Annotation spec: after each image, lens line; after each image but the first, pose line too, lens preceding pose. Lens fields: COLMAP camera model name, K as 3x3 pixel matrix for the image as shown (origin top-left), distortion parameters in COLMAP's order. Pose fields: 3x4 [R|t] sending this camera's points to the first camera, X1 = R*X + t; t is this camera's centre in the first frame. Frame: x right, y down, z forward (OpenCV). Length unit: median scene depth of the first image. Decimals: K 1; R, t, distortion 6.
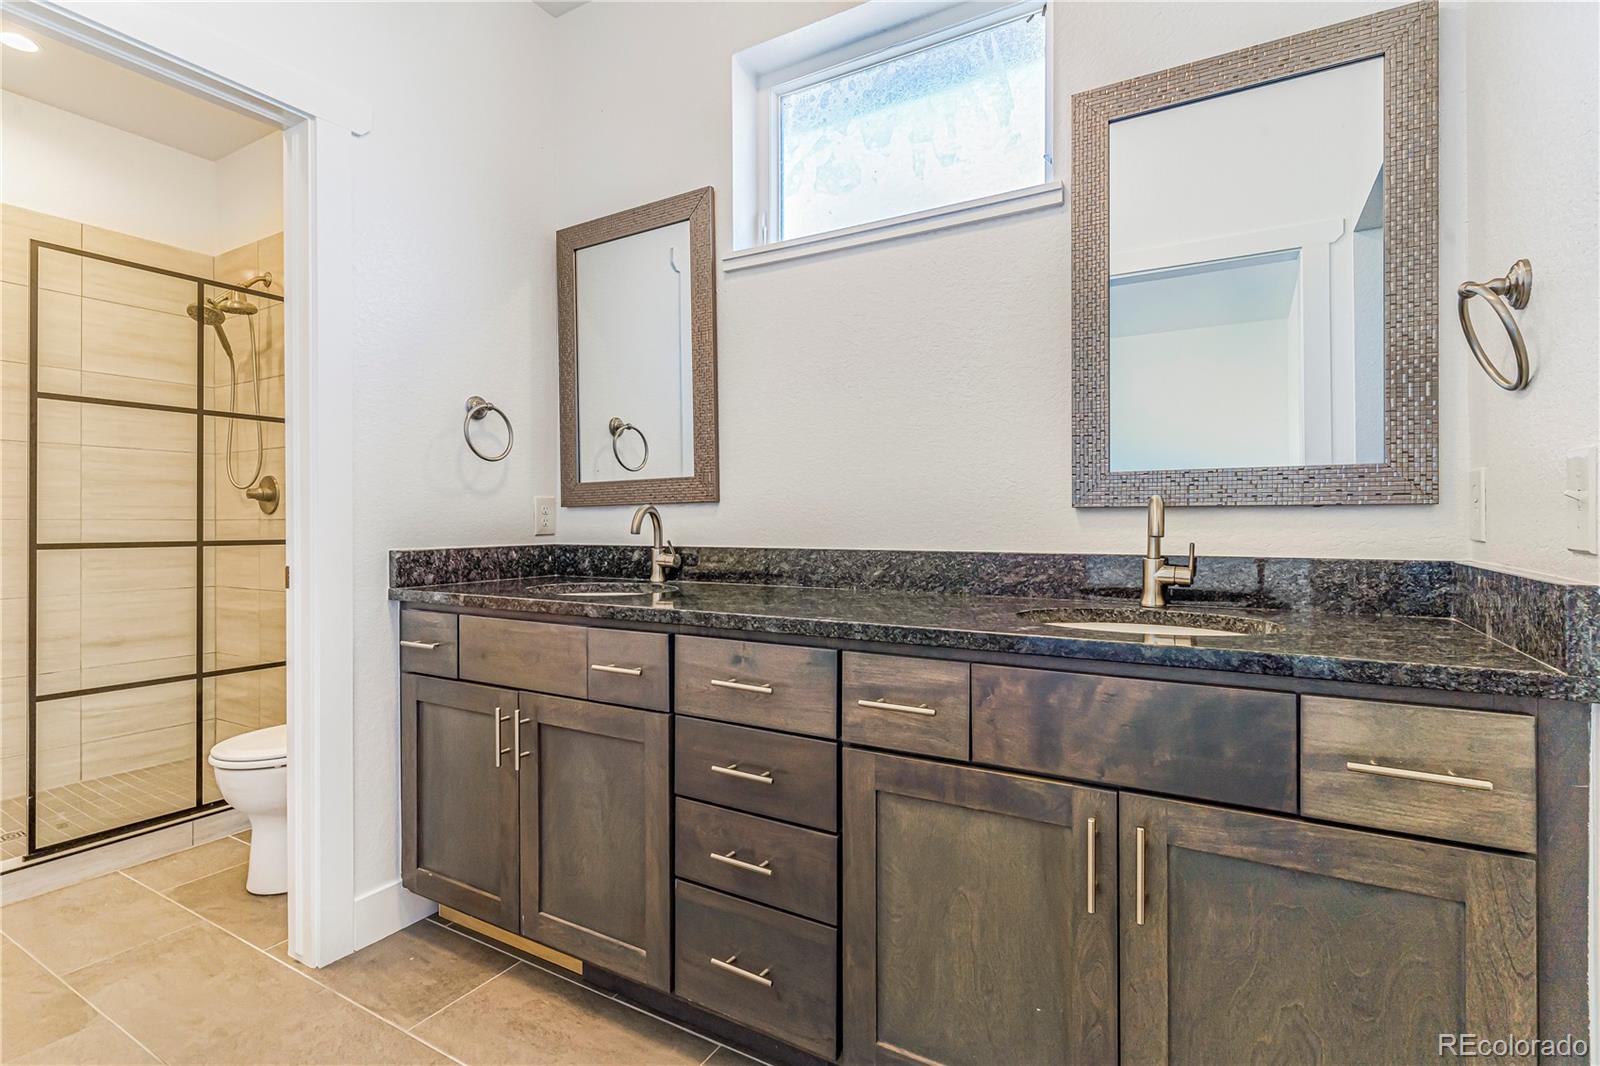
lens RADIAL K [[769.5, 0, 786.7], [0, 769.5, 529.0], [0, 0, 1]] dist [0.023965, 0.000409]
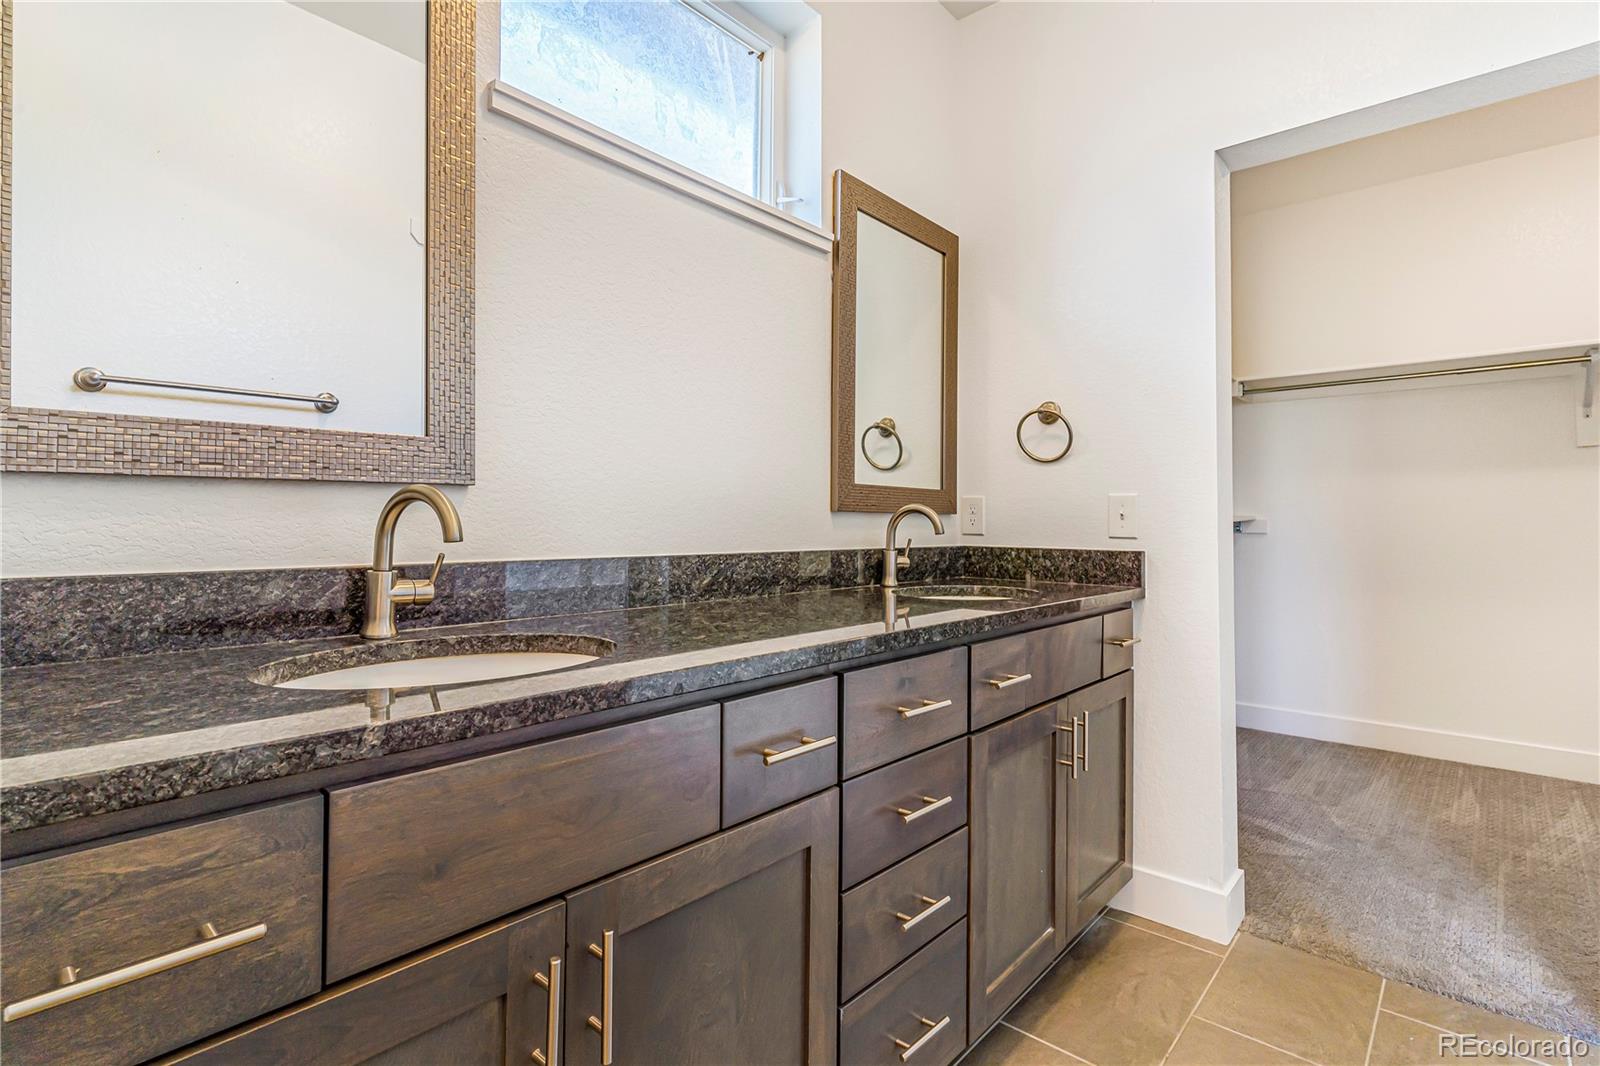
lens RADIAL K [[769.5, 0, 790.3], [0, 769.5, 525.9], [0, 0, 1]] dist [0.023965, 0.000409]
pose [[0.168936, 0.012501, 0.985548, -0.726447], [0.015240, 0.999767, -0.015294, 0.010534], [-0.985509, 0.017603, 0.168706, 0.776138]]
